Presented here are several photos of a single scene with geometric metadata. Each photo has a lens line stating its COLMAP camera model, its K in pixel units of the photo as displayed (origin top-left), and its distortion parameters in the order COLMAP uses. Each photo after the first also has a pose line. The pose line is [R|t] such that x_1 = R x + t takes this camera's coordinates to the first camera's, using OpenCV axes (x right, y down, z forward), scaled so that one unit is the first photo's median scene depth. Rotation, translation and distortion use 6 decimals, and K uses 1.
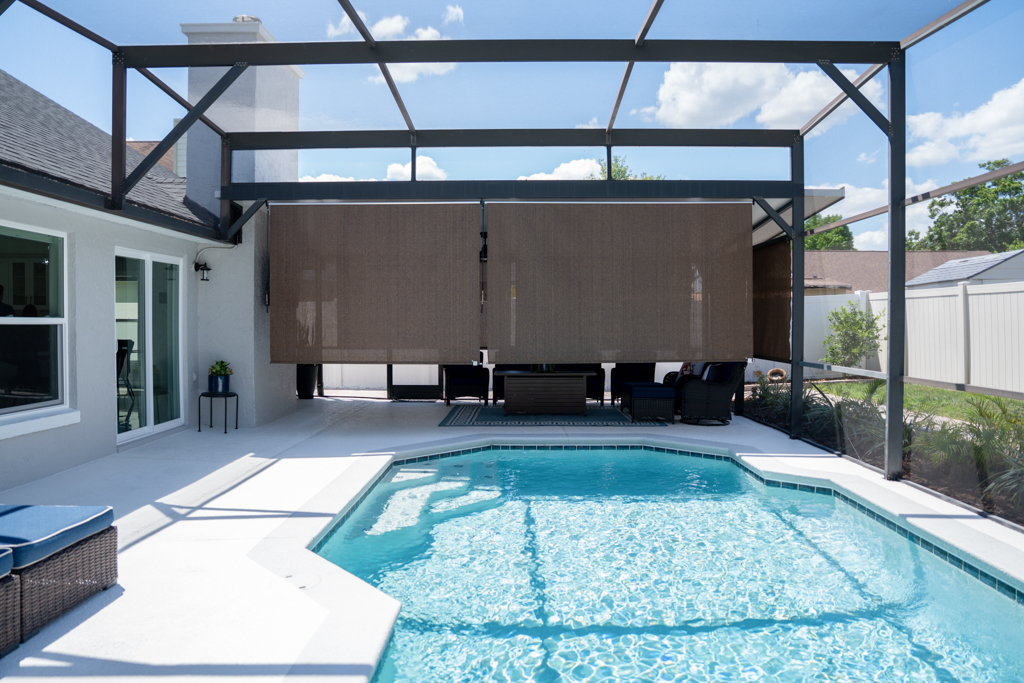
lens RADIAL K [[697.9, 0, 514.7], [0, 697.9, 344.3], [0, 0, 1]] dist [-0.082832, 0.050432]
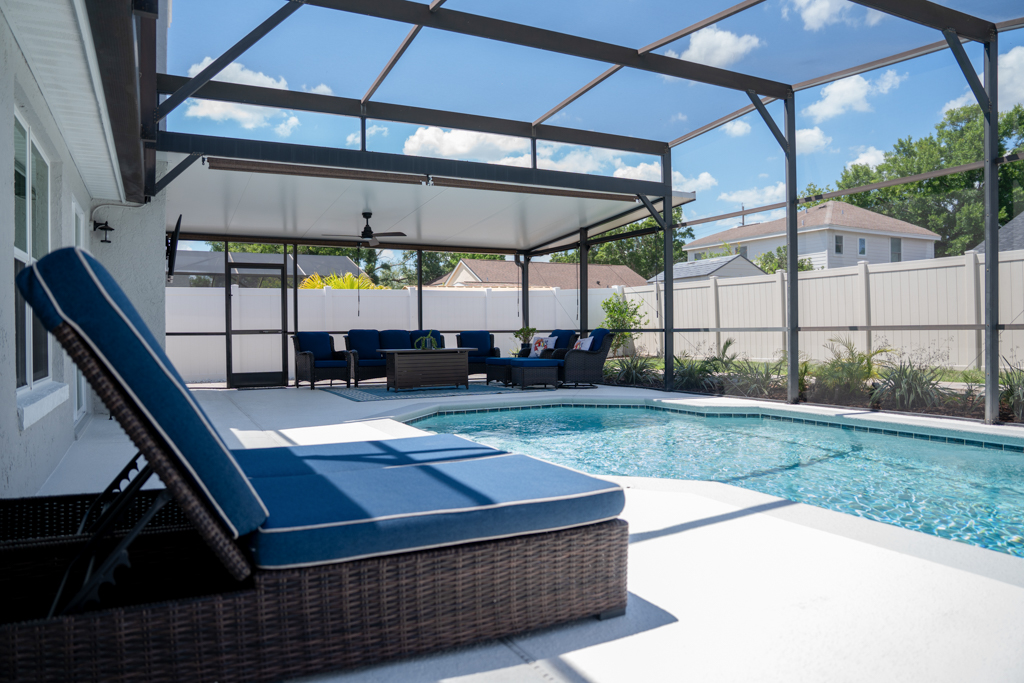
lens RADIAL K [[697.9, 0, 502.6], [0, 697.9, 336.6], [0, 0, 1]] dist [-0.082832, 0.050432]
pose [[0.890815, -0.012499, 0.454195, -0.423533], [0.024807, 0.999468, -0.021151, 0.058028], [-0.453689, 0.030109, 0.890651, 0.028580]]
